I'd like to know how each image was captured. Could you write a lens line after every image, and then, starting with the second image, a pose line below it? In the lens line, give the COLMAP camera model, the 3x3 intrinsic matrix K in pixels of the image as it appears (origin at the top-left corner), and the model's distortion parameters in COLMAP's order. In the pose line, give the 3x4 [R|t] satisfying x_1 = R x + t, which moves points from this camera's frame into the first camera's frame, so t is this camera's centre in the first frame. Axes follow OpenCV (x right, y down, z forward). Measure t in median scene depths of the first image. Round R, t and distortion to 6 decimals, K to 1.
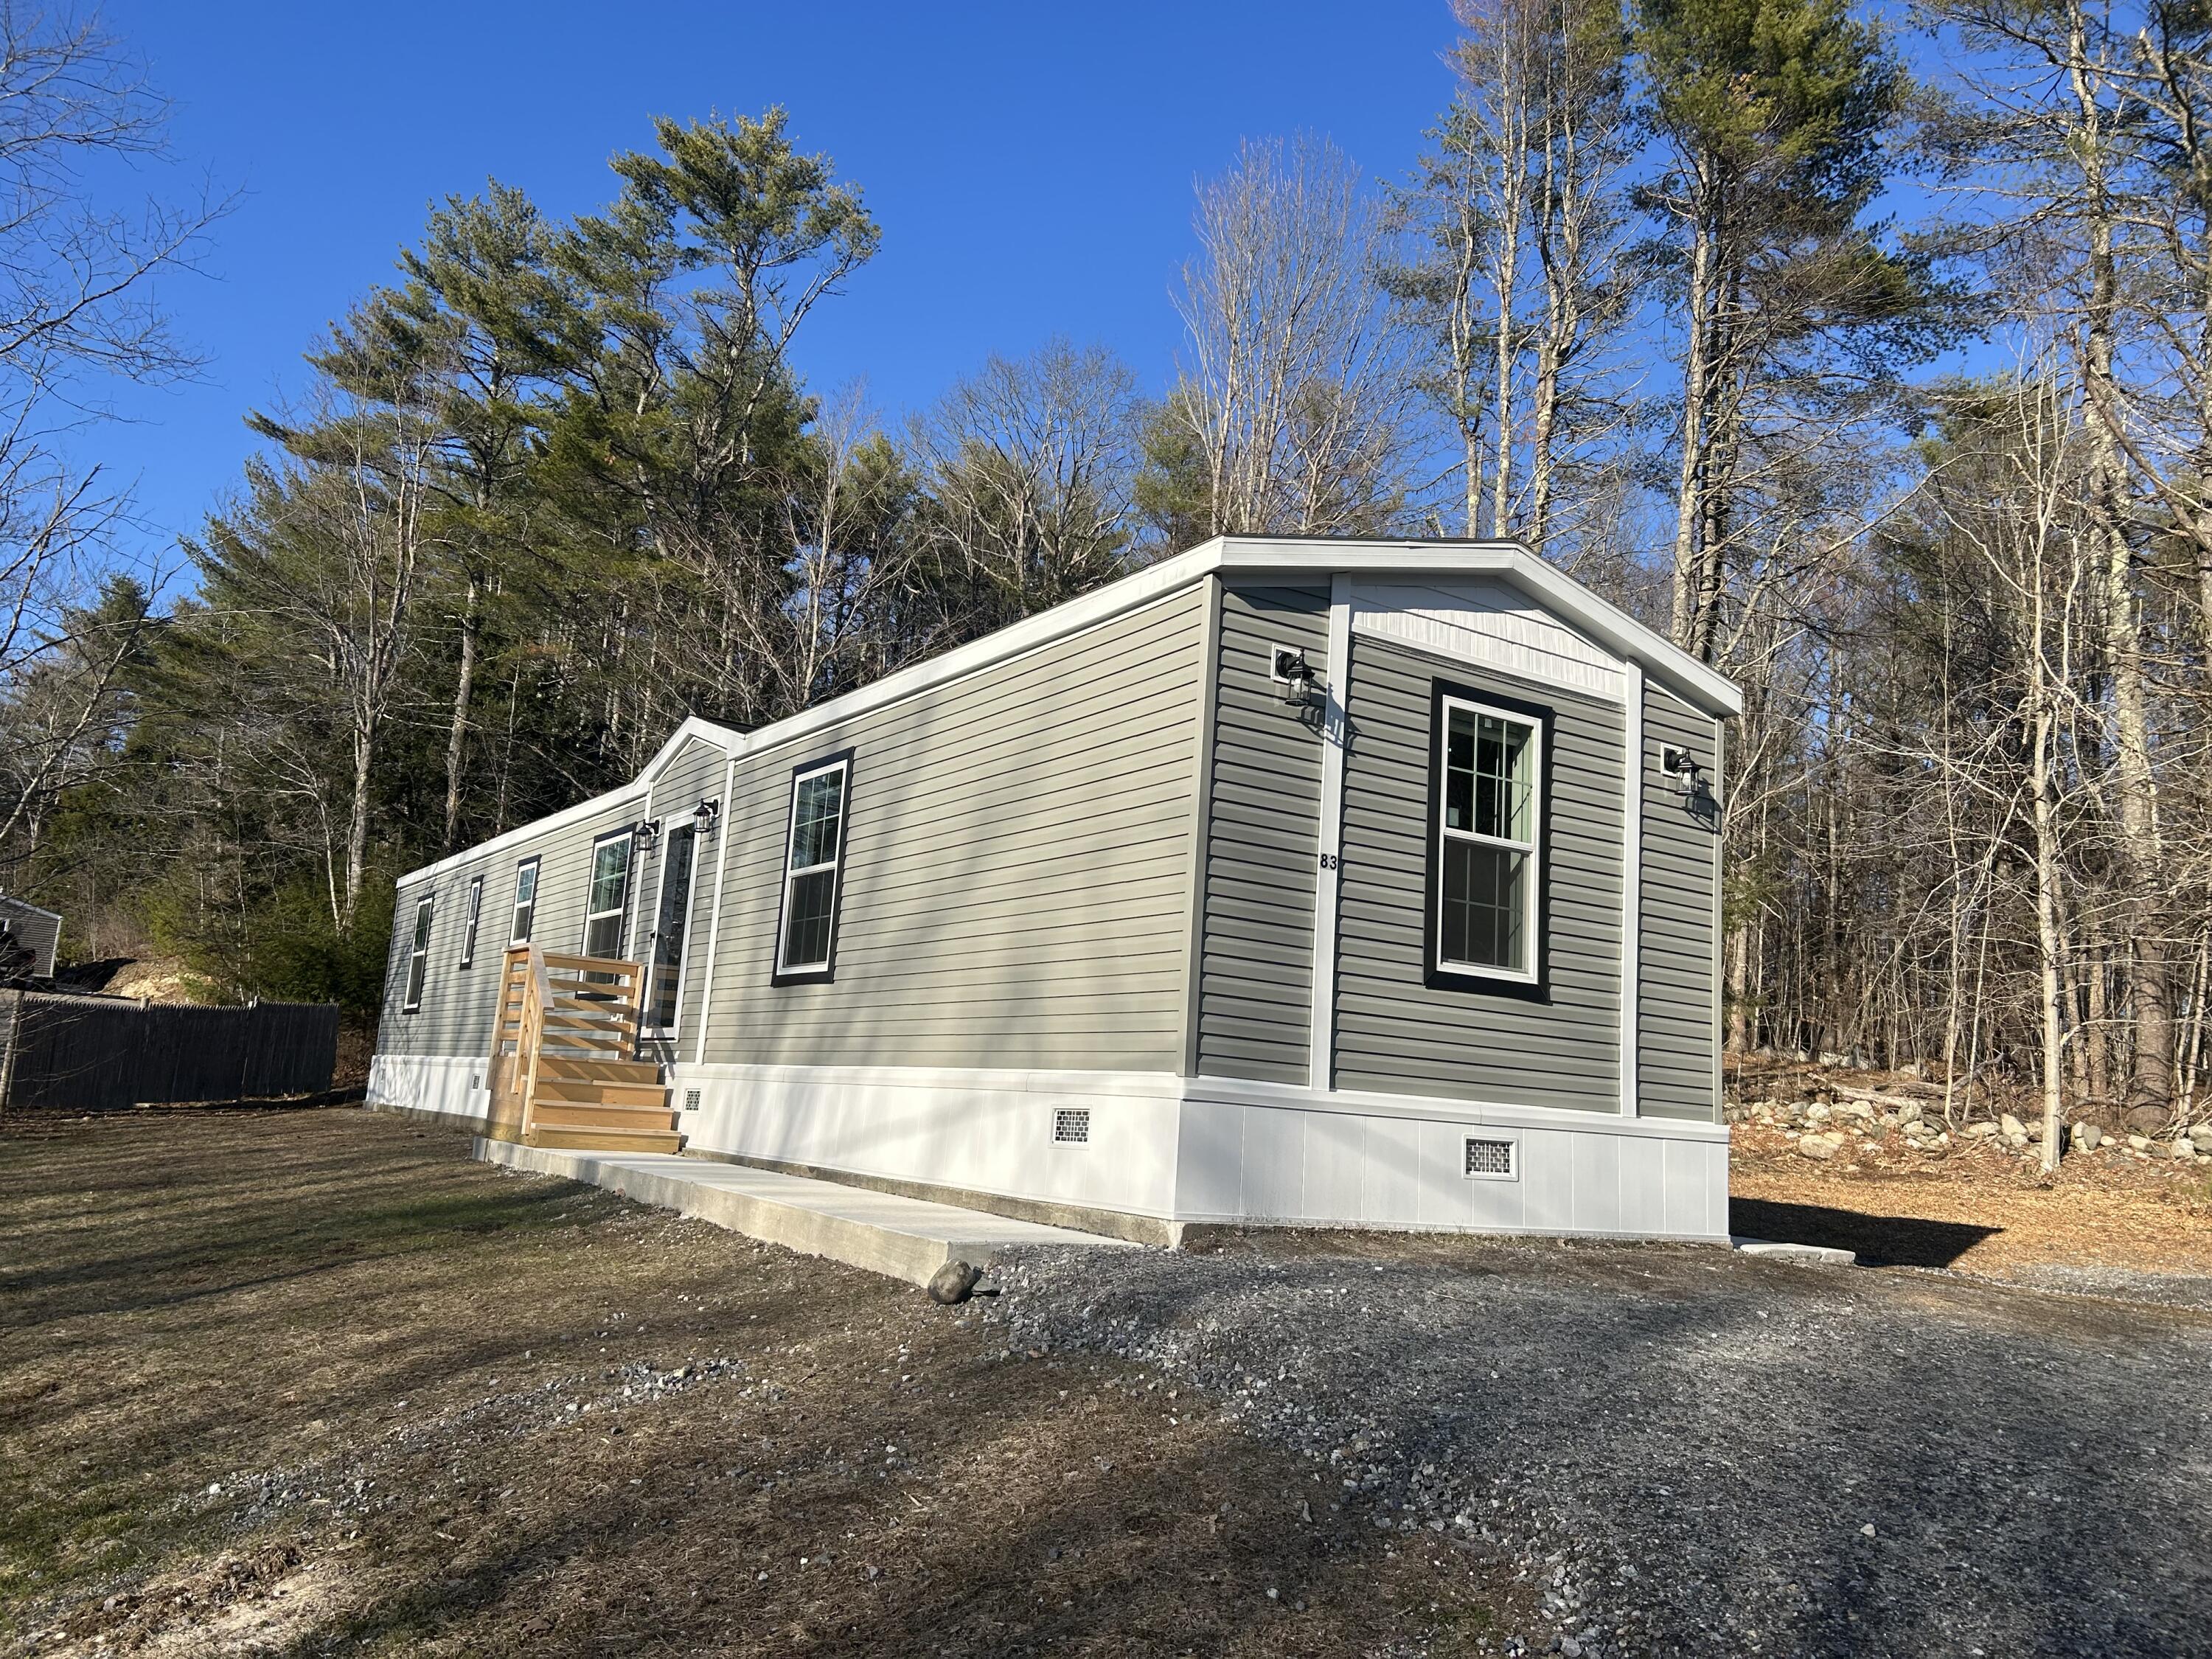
lens RADIAL K [[1613.3, 0, 1101.7], [0, 1613.3, 888.9], [0, 0, 1]] dist [0.040907, -0.039743]
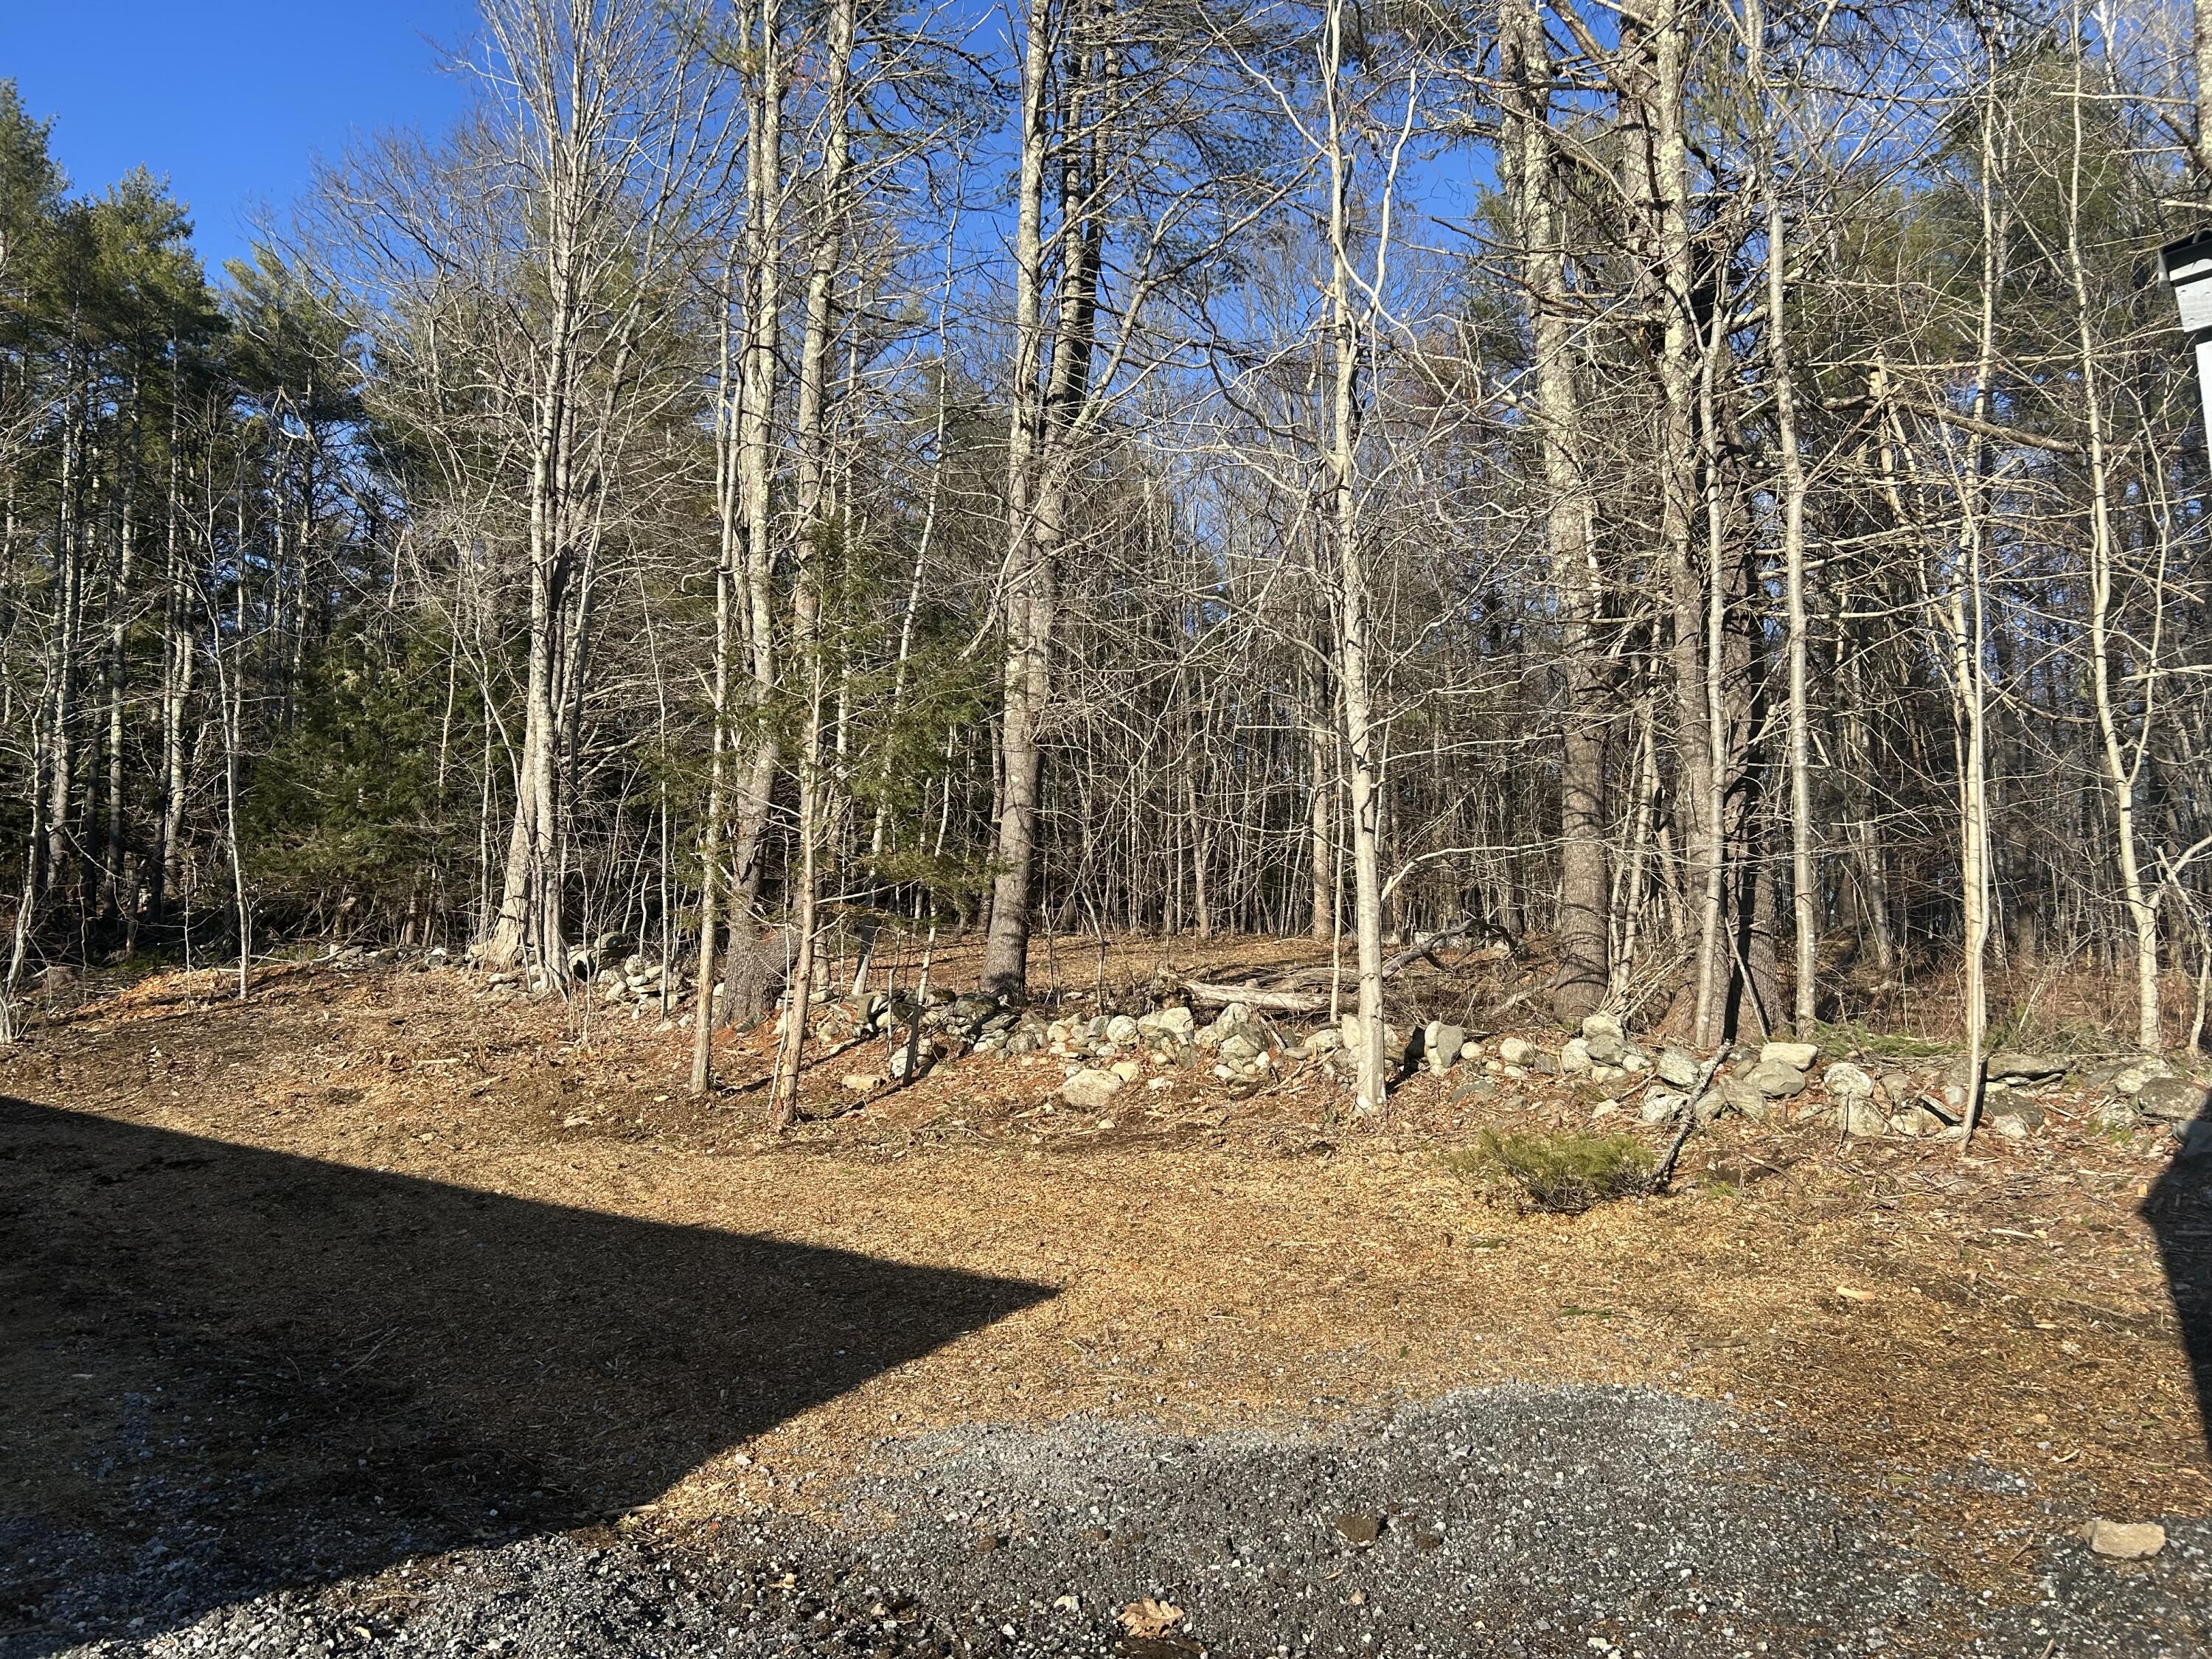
lens RADIAL K [[1613.3, 0, 1101.7], [0, 1613.3, 888.9], [0, 0, 1]] dist [0.040907, -0.039743]
pose [[0.986311, -0.067522, 0.150436, 0.361926], [0.060669, 0.996920, 0.049692, 0.052925], [-0.153328, -0.039885, 0.987370, 0.398729]]
